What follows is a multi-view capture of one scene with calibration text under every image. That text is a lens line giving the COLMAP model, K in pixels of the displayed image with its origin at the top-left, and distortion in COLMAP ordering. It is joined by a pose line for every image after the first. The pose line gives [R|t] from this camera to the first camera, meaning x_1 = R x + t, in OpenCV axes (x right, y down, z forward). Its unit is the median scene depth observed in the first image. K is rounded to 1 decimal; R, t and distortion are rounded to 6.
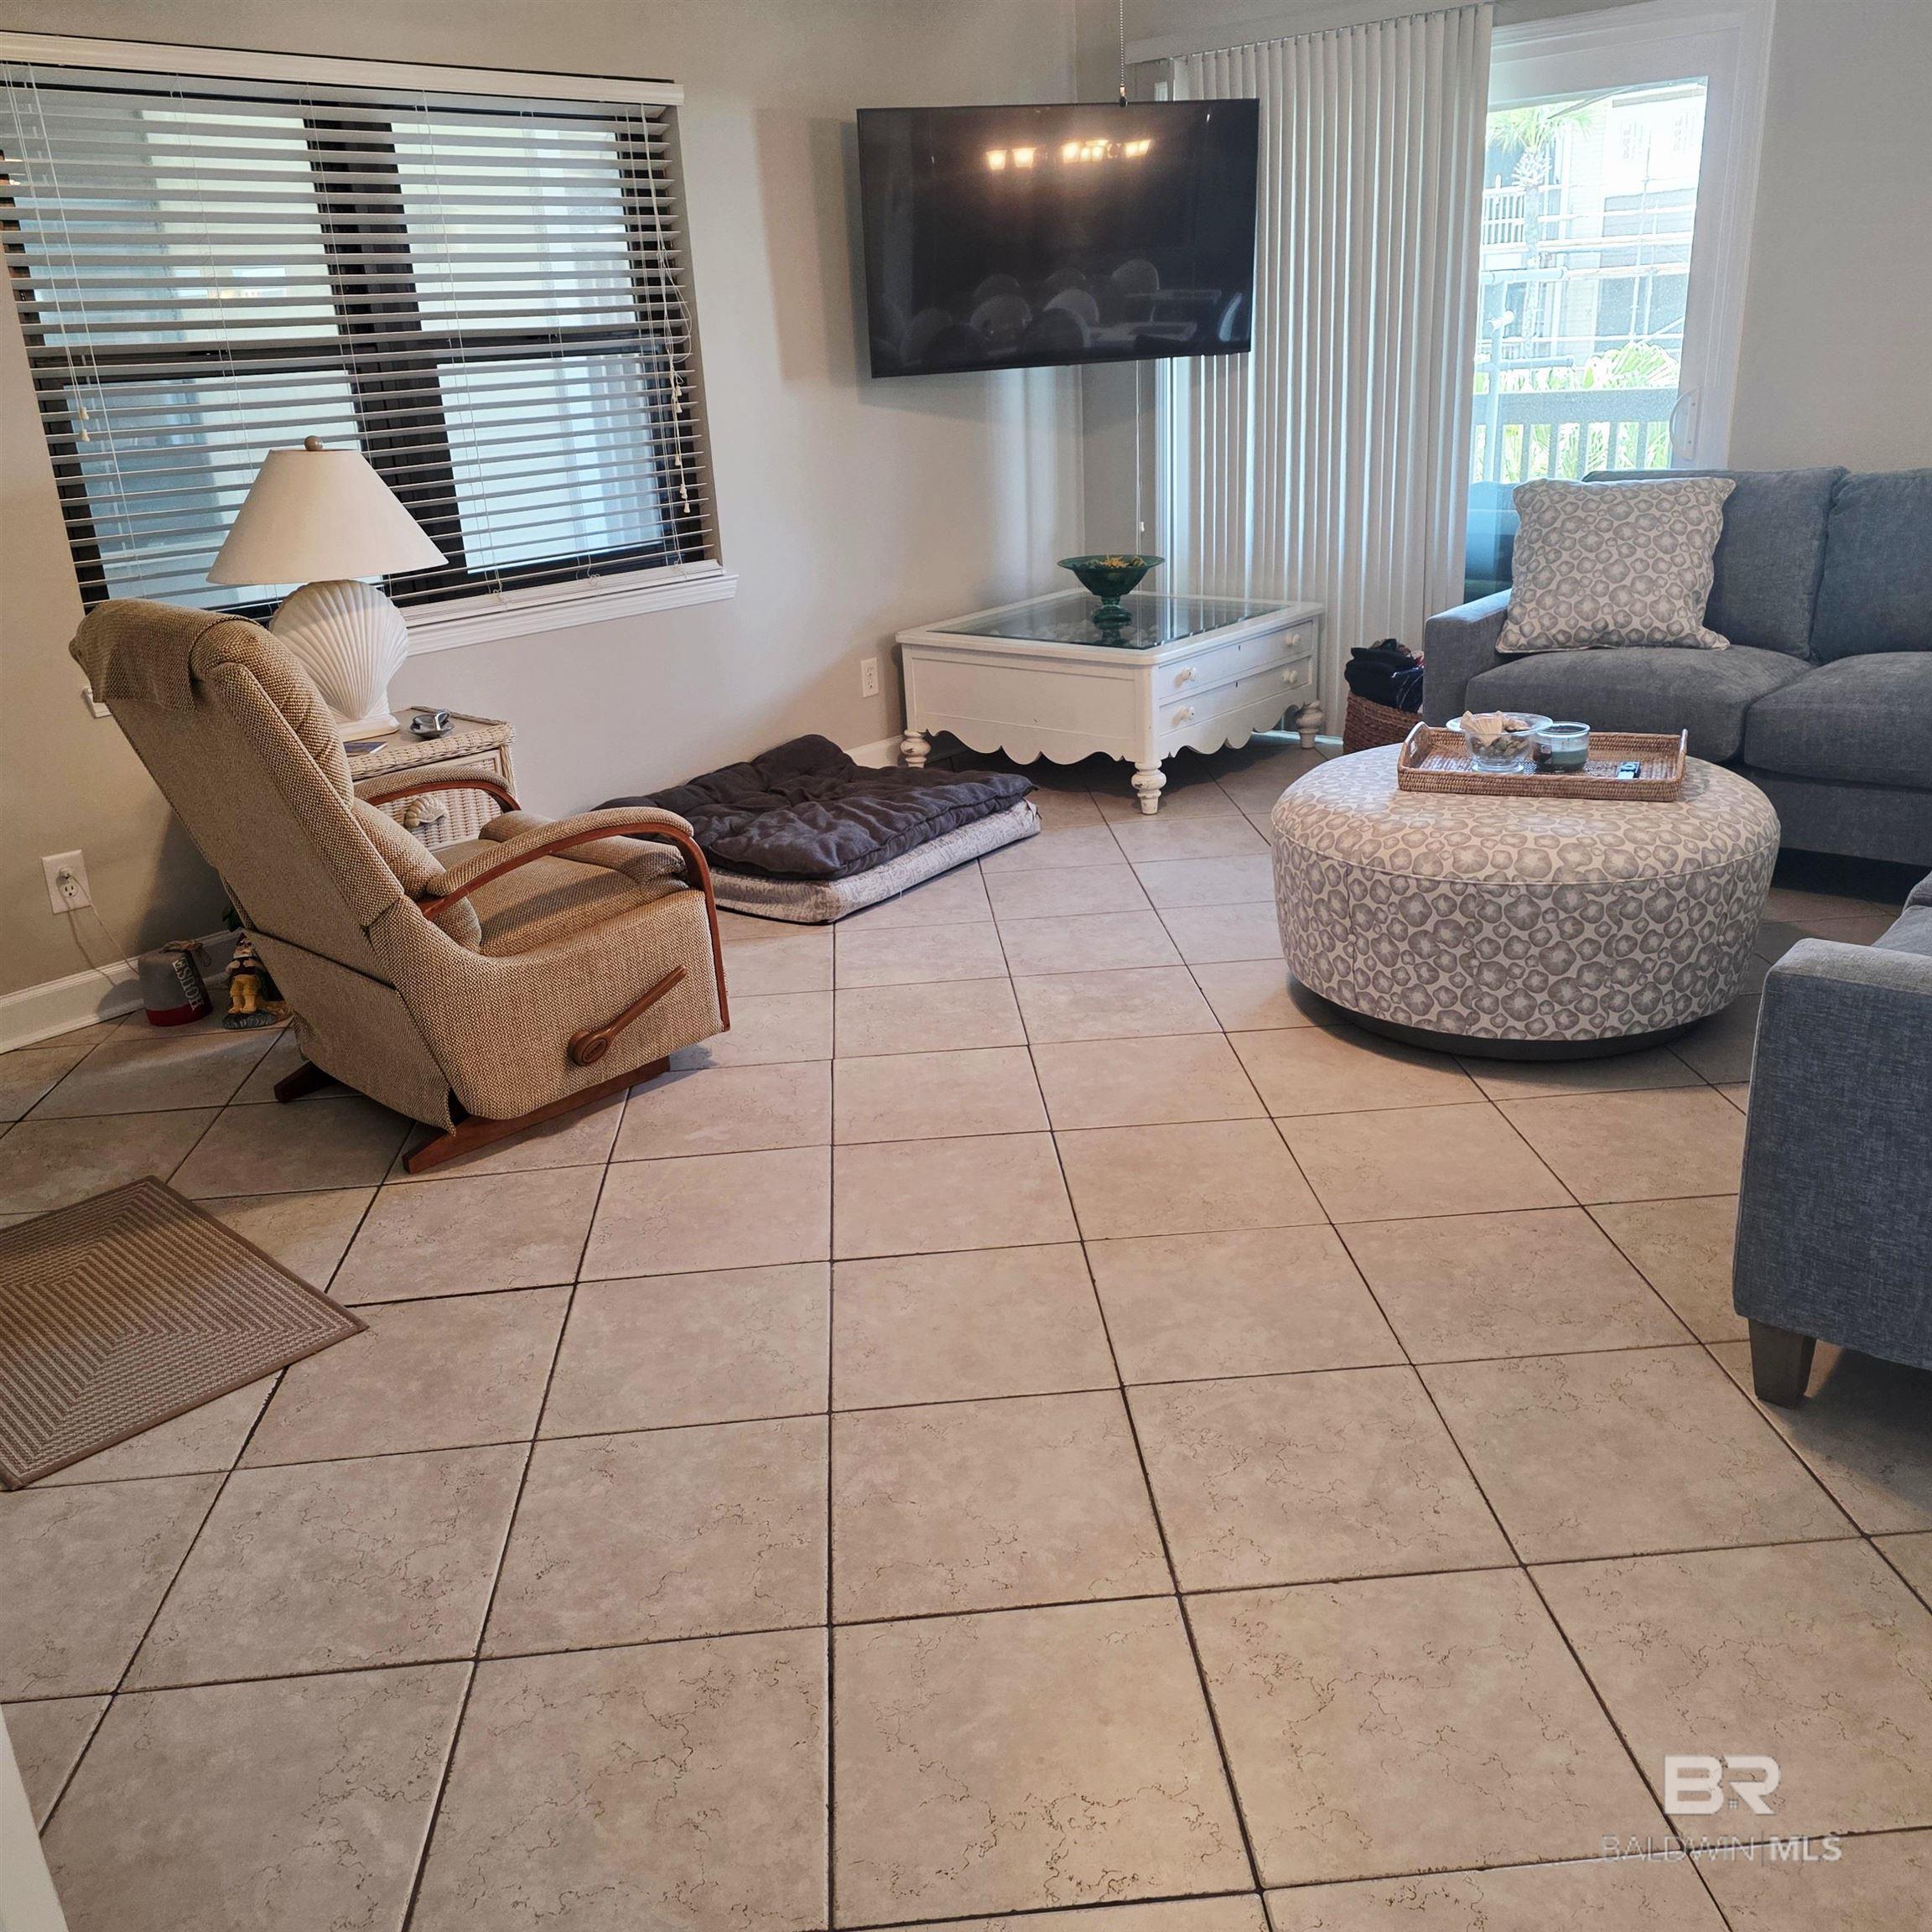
lens RADIAL K [[1691.9, 0, 882.6], [0, 1691.9, 922.8], [0, 0, 1]] dist [0.012301, 0.007491]
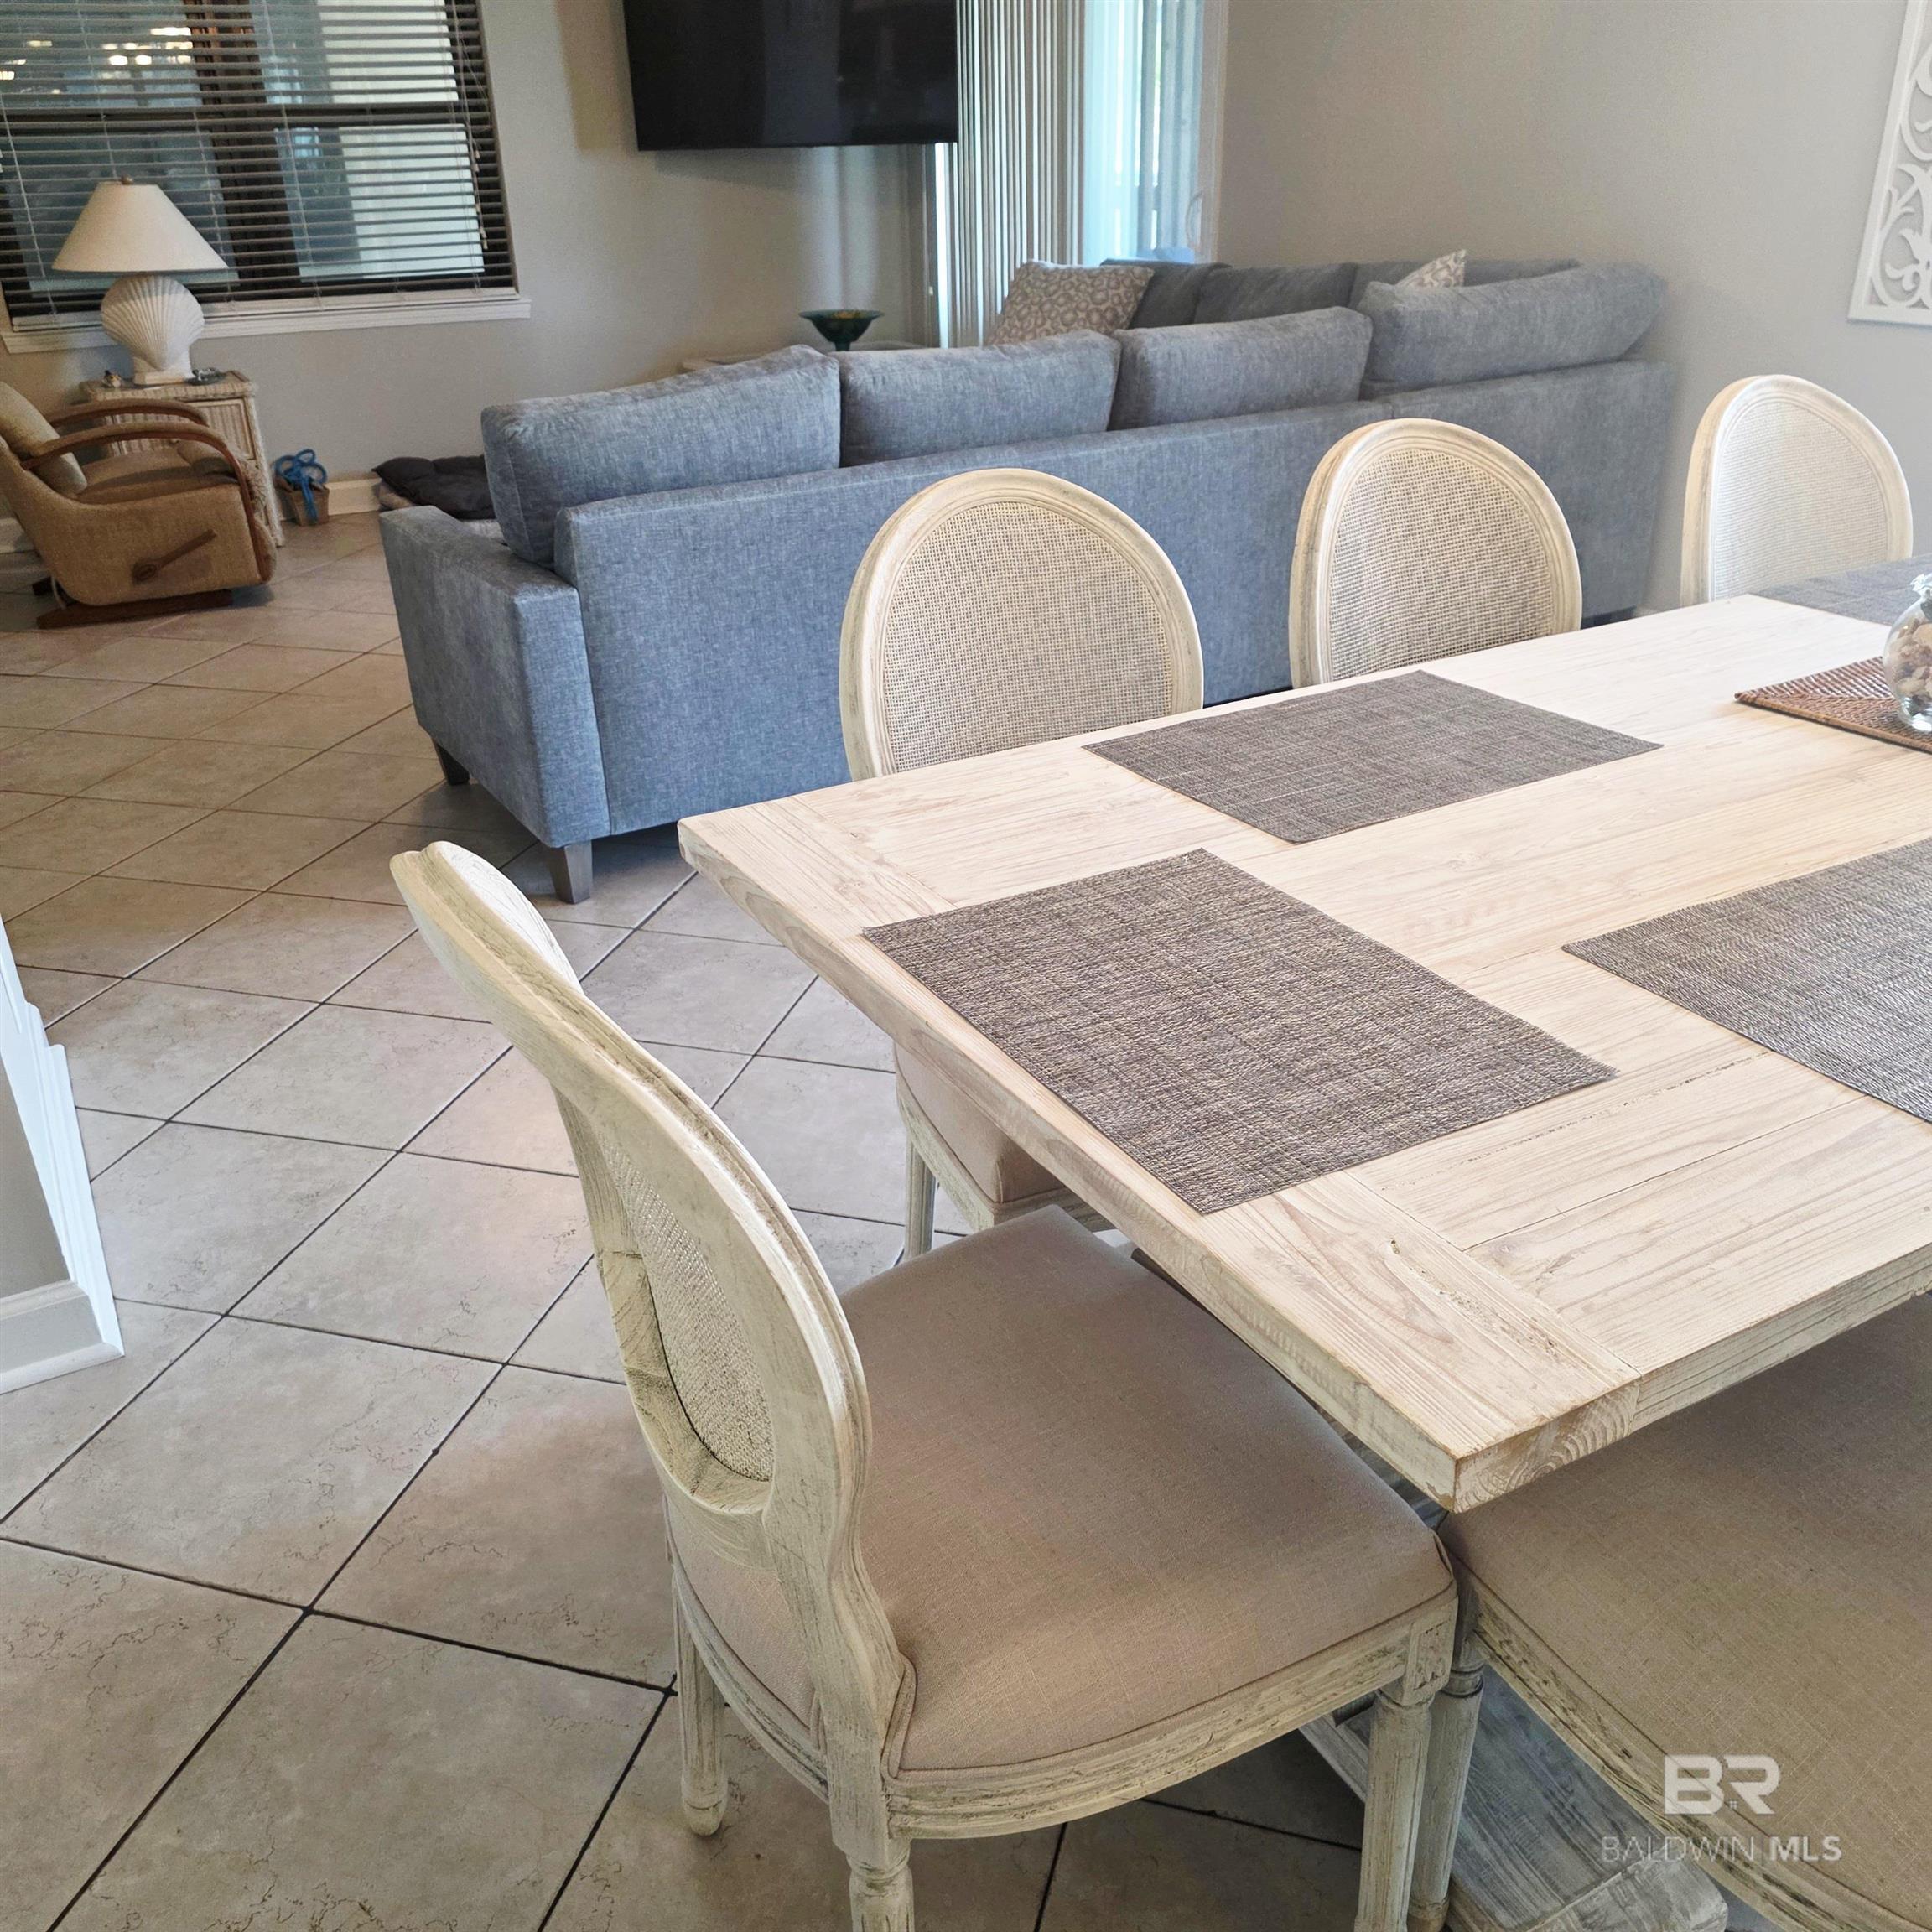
lens RADIAL K [[1734.8, 0, 966.0], [0, 1734.8, 966.0], [0, 0, 1]] dist [0.011327, -0.010976]
pose [[0.945992, 0.172953, -0.274202, 0.853333], [-0.134289, 0.978882, 0.154134, 0.063427], [0.295070, -0.108987, 0.949240, -0.319389]]
